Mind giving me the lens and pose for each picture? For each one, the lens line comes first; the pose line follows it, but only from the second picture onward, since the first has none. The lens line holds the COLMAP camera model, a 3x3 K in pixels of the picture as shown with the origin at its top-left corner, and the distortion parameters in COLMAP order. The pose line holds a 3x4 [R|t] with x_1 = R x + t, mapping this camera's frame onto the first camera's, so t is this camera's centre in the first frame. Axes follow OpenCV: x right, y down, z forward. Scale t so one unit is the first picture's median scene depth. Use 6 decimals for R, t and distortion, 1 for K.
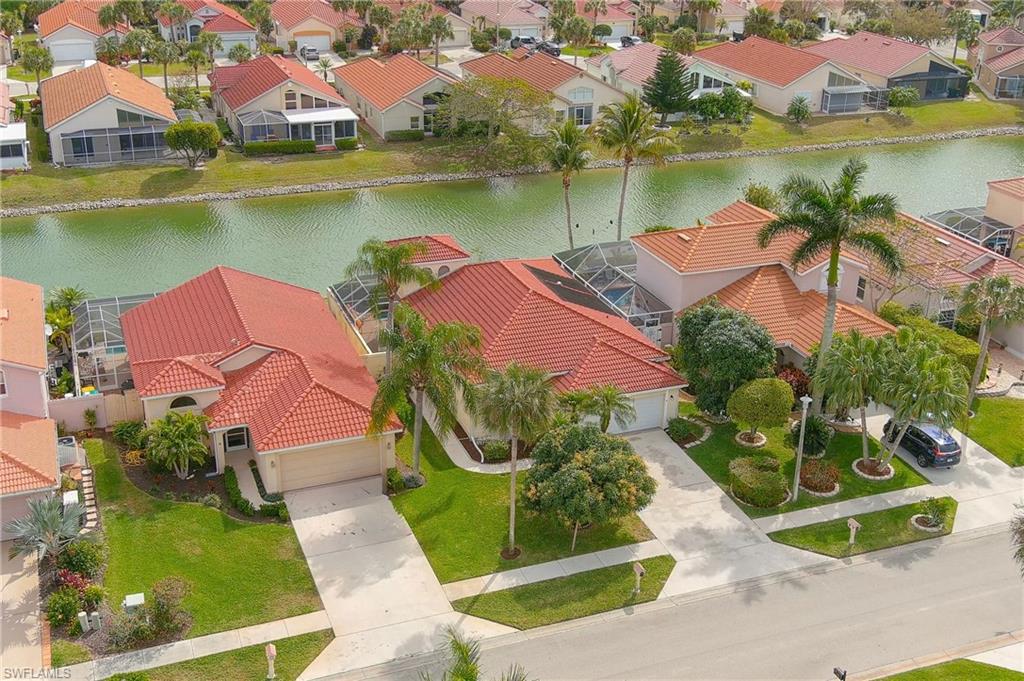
lens RADIAL K [[1212.1, 0, 596.0], [0, 1212.1, 243.5], [0, 0, 1]] dist [0.040739, -0.022051]
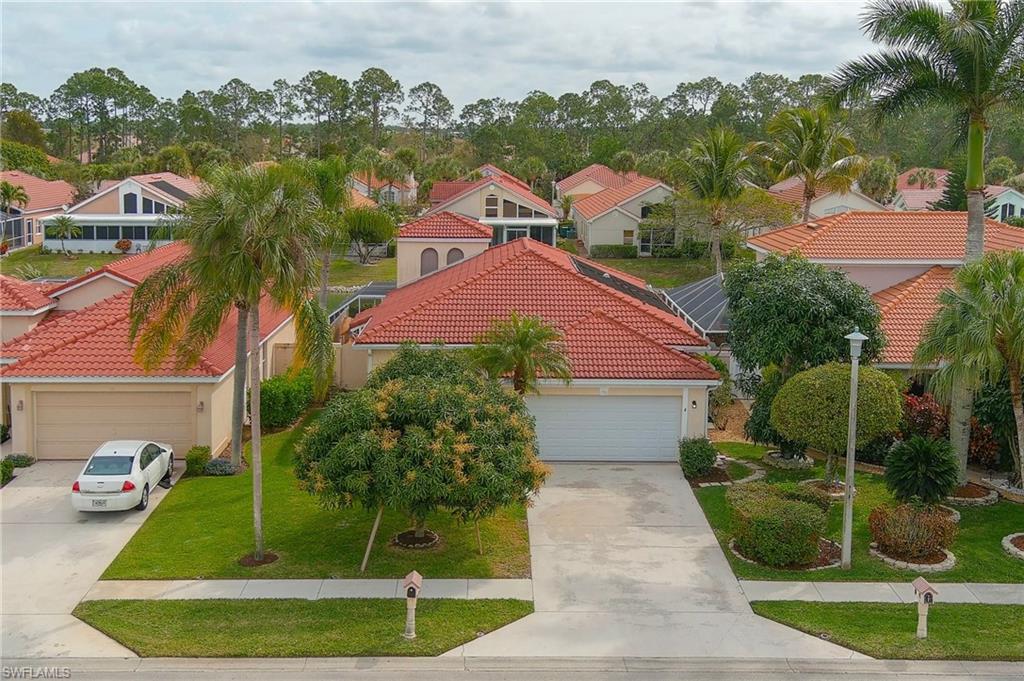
lens RADIAL K [[1212.1, 0, 596.0], [0, 1212.1, 243.5], [0, 0, 1]] dist [0.040739, -0.022051]
pose [[0.930898, 0.013025, -0.365046, 0.141306], [-0.114094, 0.959732, -0.256706, 0.128021], [0.347003, 0.280616, 0.894899, 0.278588]]
